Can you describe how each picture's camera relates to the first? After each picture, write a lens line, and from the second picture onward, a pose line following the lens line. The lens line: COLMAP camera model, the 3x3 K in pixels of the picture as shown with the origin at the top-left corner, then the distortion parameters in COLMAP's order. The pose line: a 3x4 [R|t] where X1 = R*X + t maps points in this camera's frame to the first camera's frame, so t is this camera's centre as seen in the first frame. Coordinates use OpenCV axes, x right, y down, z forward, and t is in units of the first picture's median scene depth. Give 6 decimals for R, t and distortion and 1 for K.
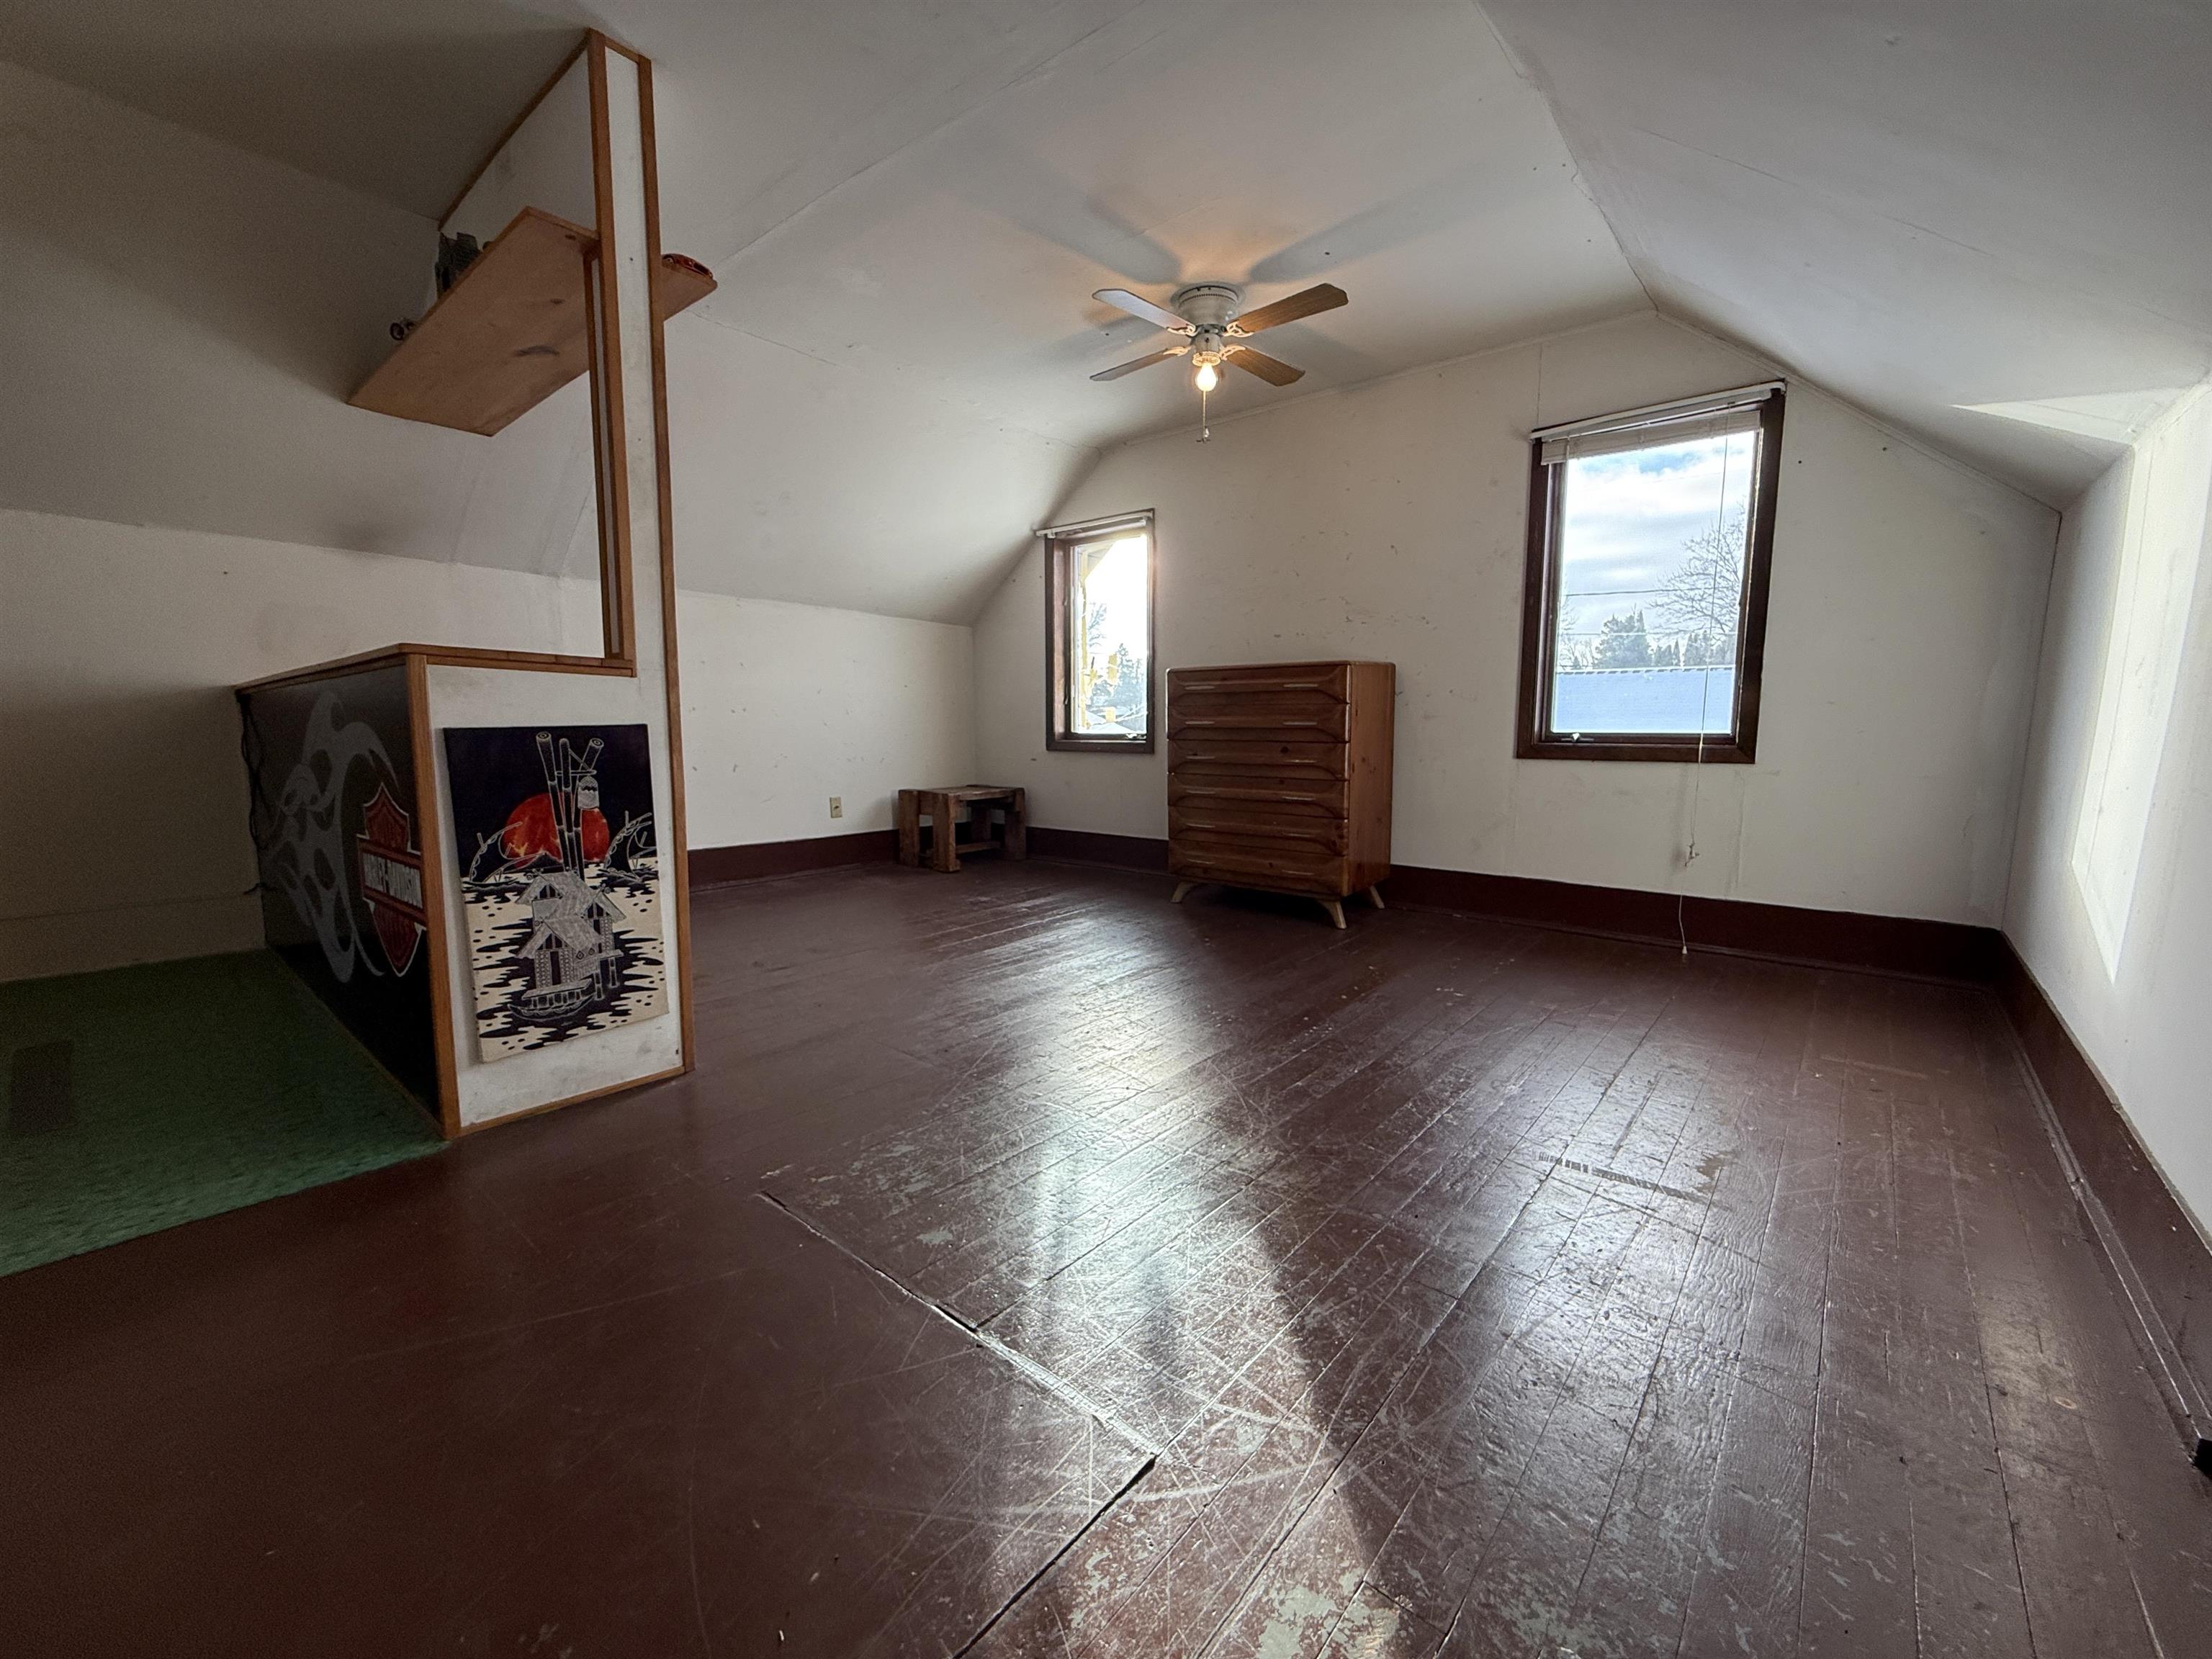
lens RADIAL K [[882.1, 0, 1100.7], [0, 882.1, 828.0], [0, 0, 1]] dist [-0.000973, 0.000668]
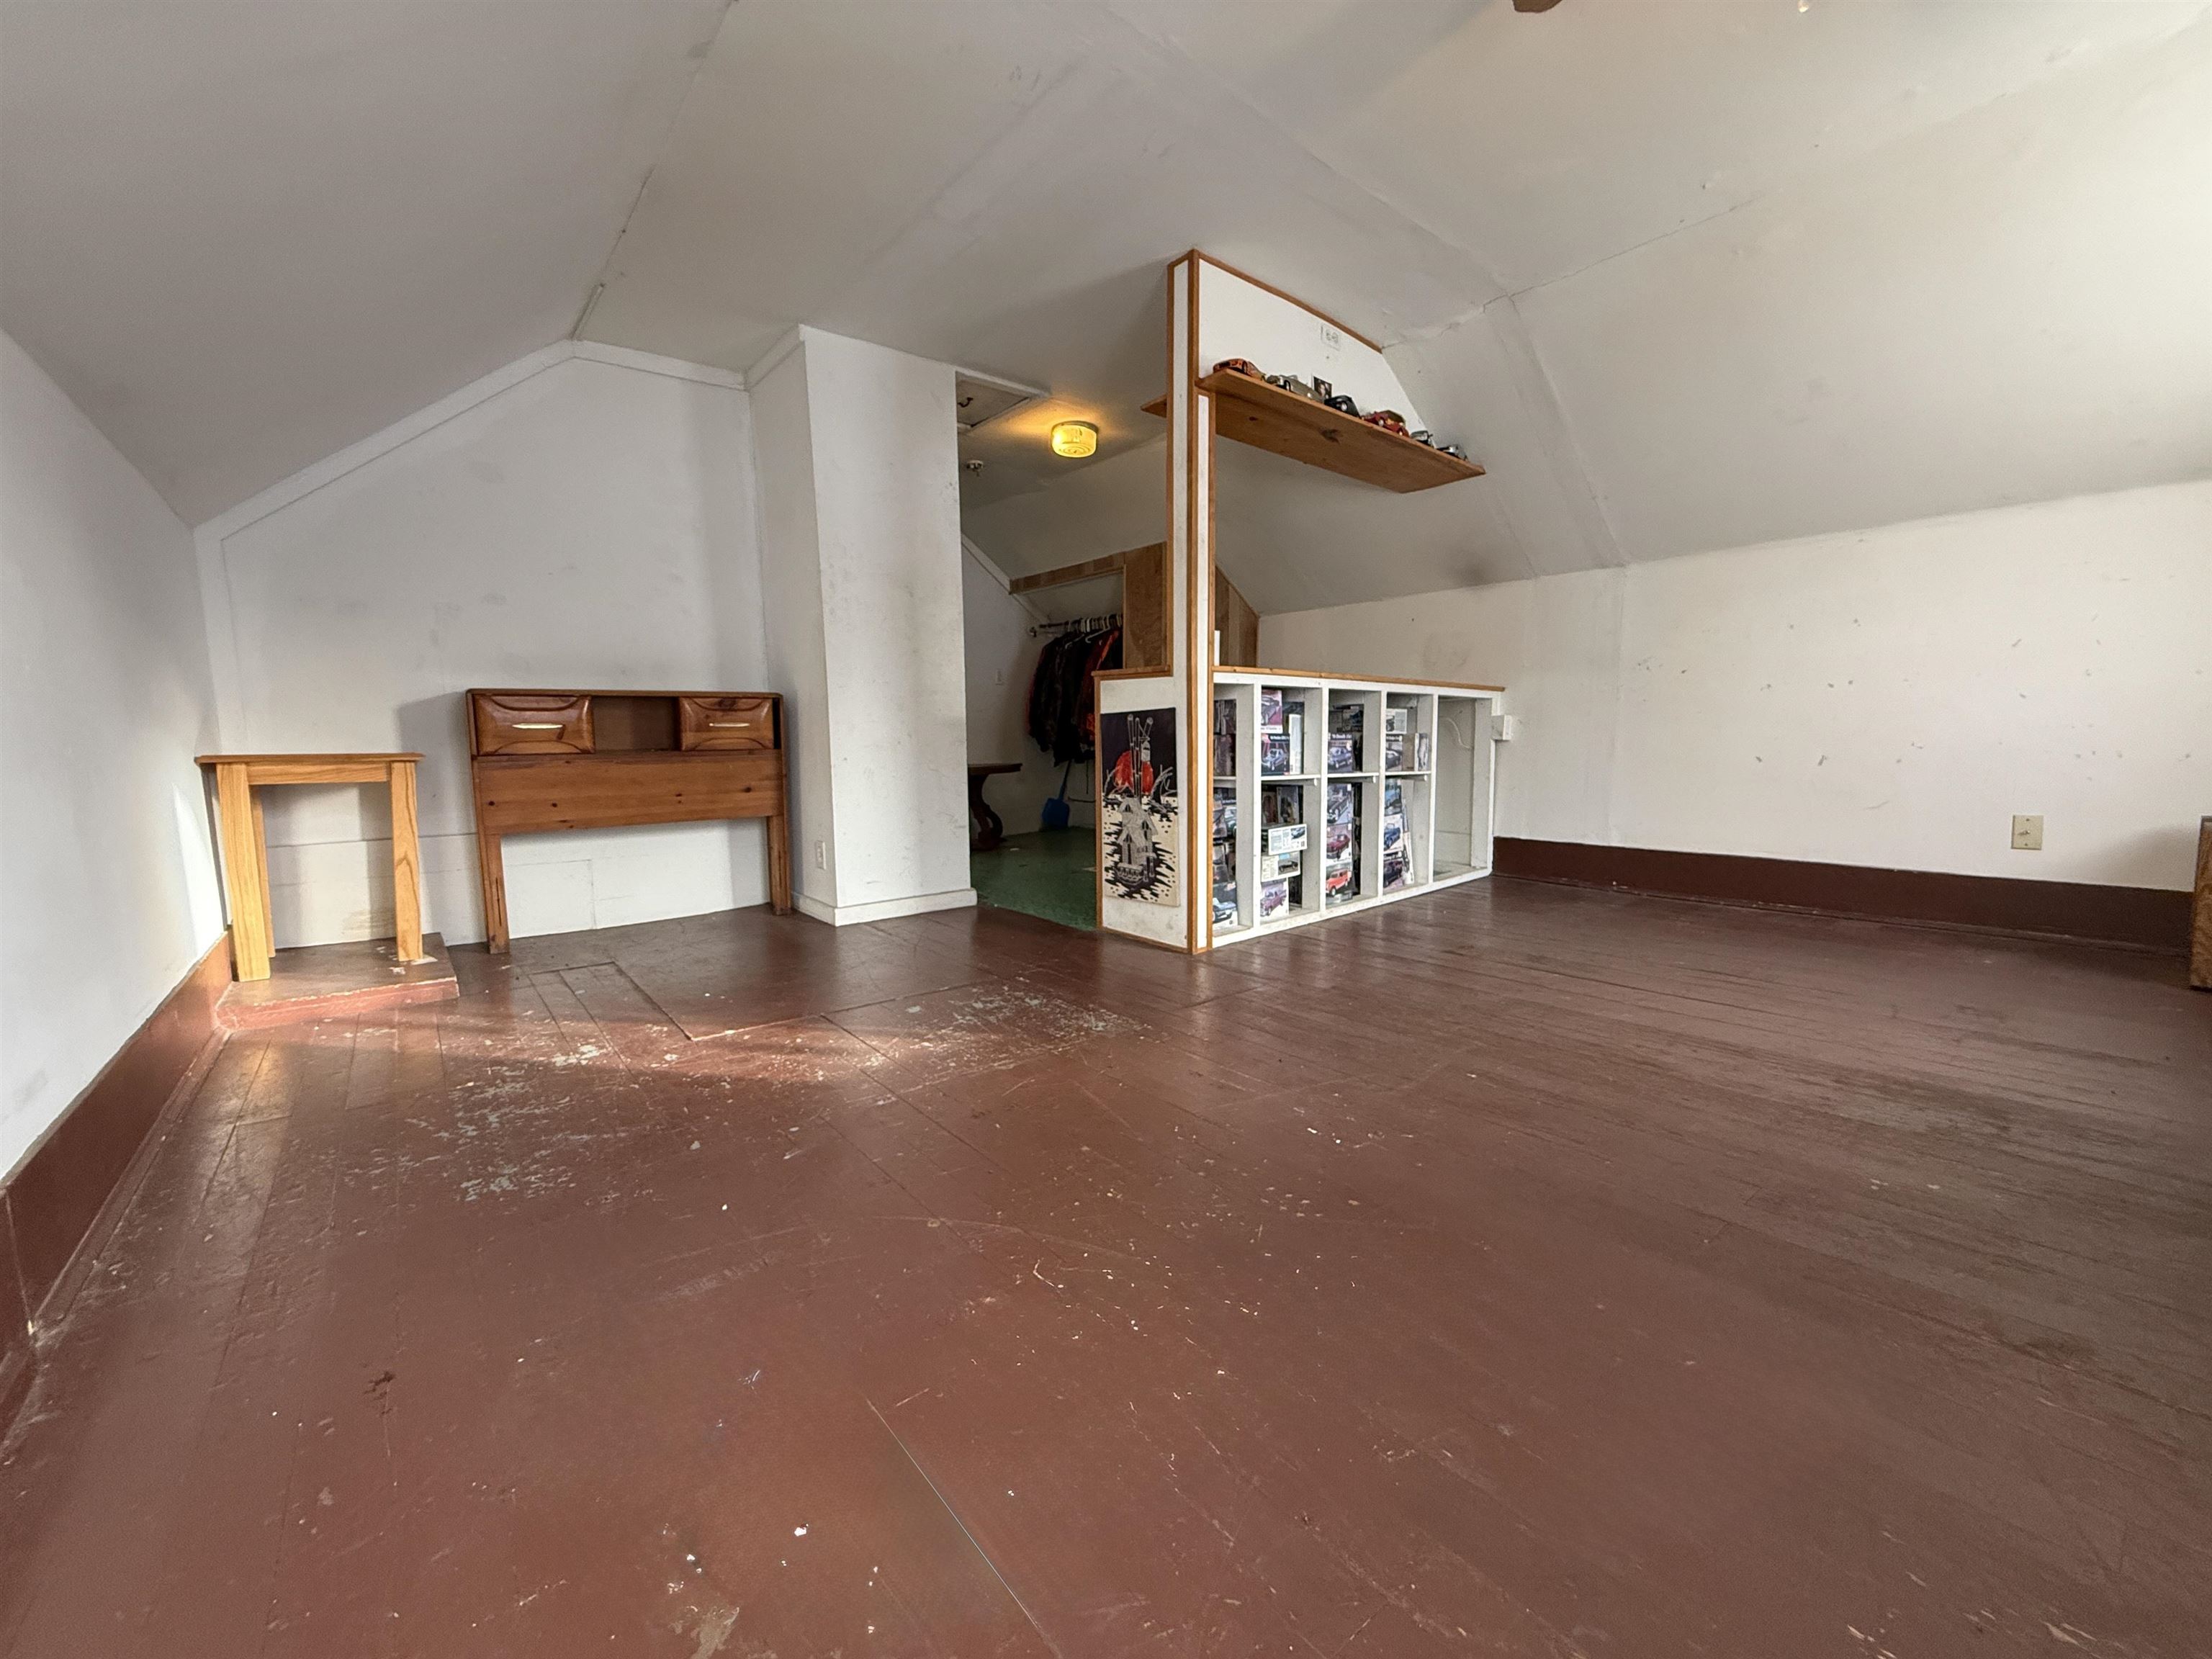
lens RADIAL K [[882.1, 0, 1100.8], [0, 882.1, 831.3], [0, 0, 1]] dist [-0.000973, 0.000668]
pose [[-0.175331, 0.099735, -0.979445, 1.022305], [-0.104042, 0.987408, 0.119170, -0.078770], [0.978997, 0.122797, -0.162746, 1.190948]]
